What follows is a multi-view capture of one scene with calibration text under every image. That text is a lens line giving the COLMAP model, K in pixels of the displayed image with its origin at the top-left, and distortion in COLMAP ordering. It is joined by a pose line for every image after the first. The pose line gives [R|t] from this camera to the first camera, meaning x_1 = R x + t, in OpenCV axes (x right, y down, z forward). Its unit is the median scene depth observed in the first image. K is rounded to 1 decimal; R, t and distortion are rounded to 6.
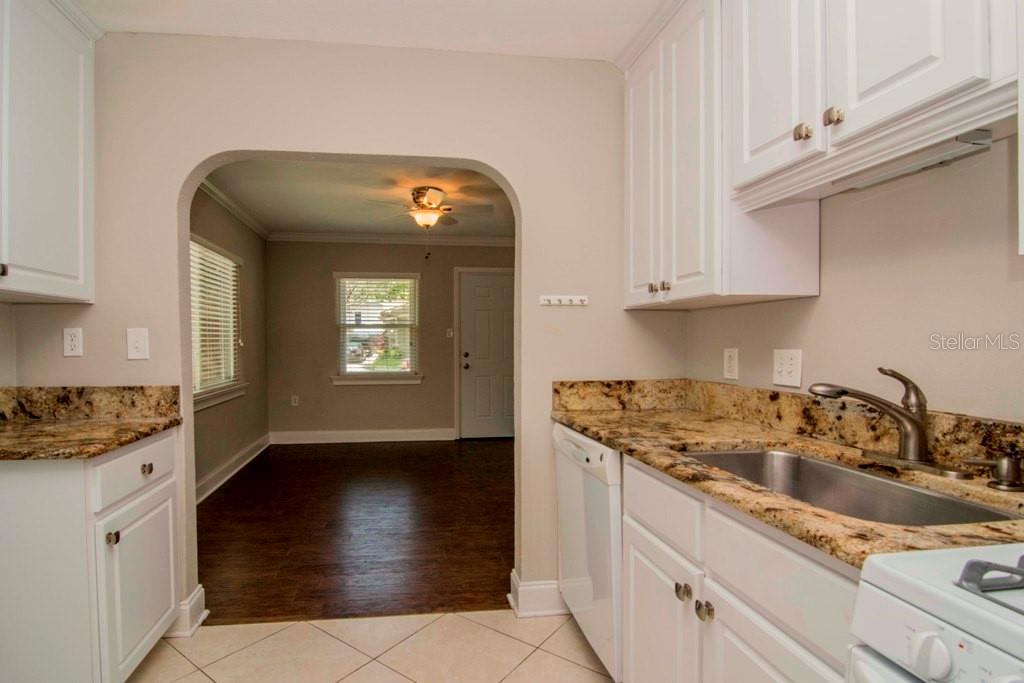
lens RADIAL K [[512.8, 0, 509.8], [0, 512.8, 340.2], [0, 0, 1]] dist [0.000969, -0.004562]
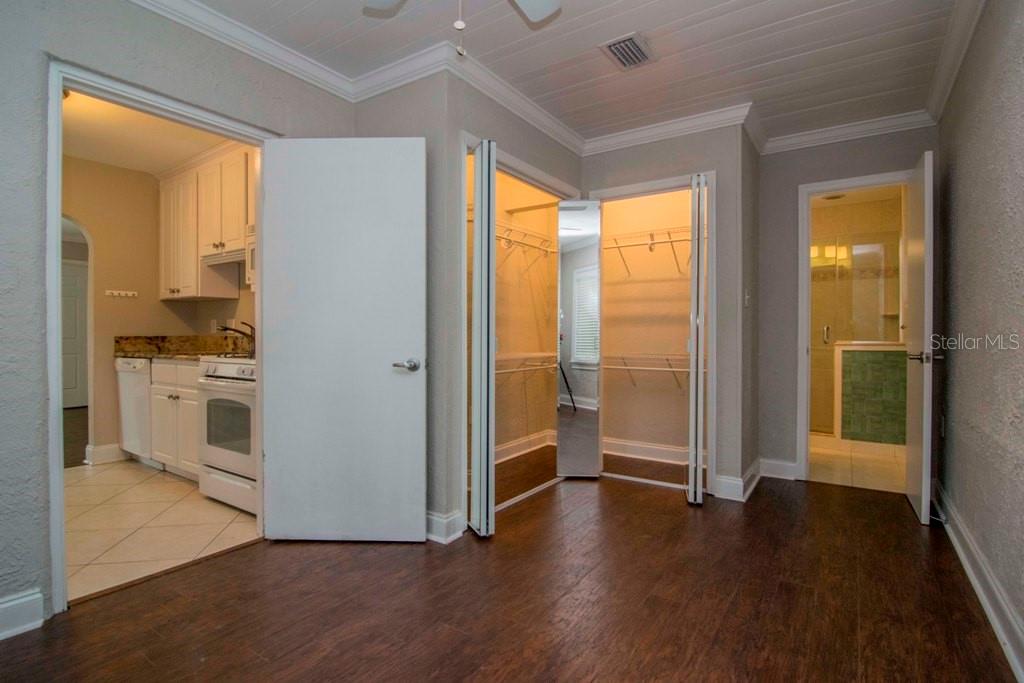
lens RADIAL K [[512.8, 0, 509.2], [0, 512.8, 337.5], [0, 0, 1]] dist [0.000969, -0.004562]
pose [[0.737344, 0.001581, 0.675516, -0.120559], [-0.002342, 0.999997, 0.000216, 0.081386], [-0.675514, -0.001741, 0.737345, -1.388564]]
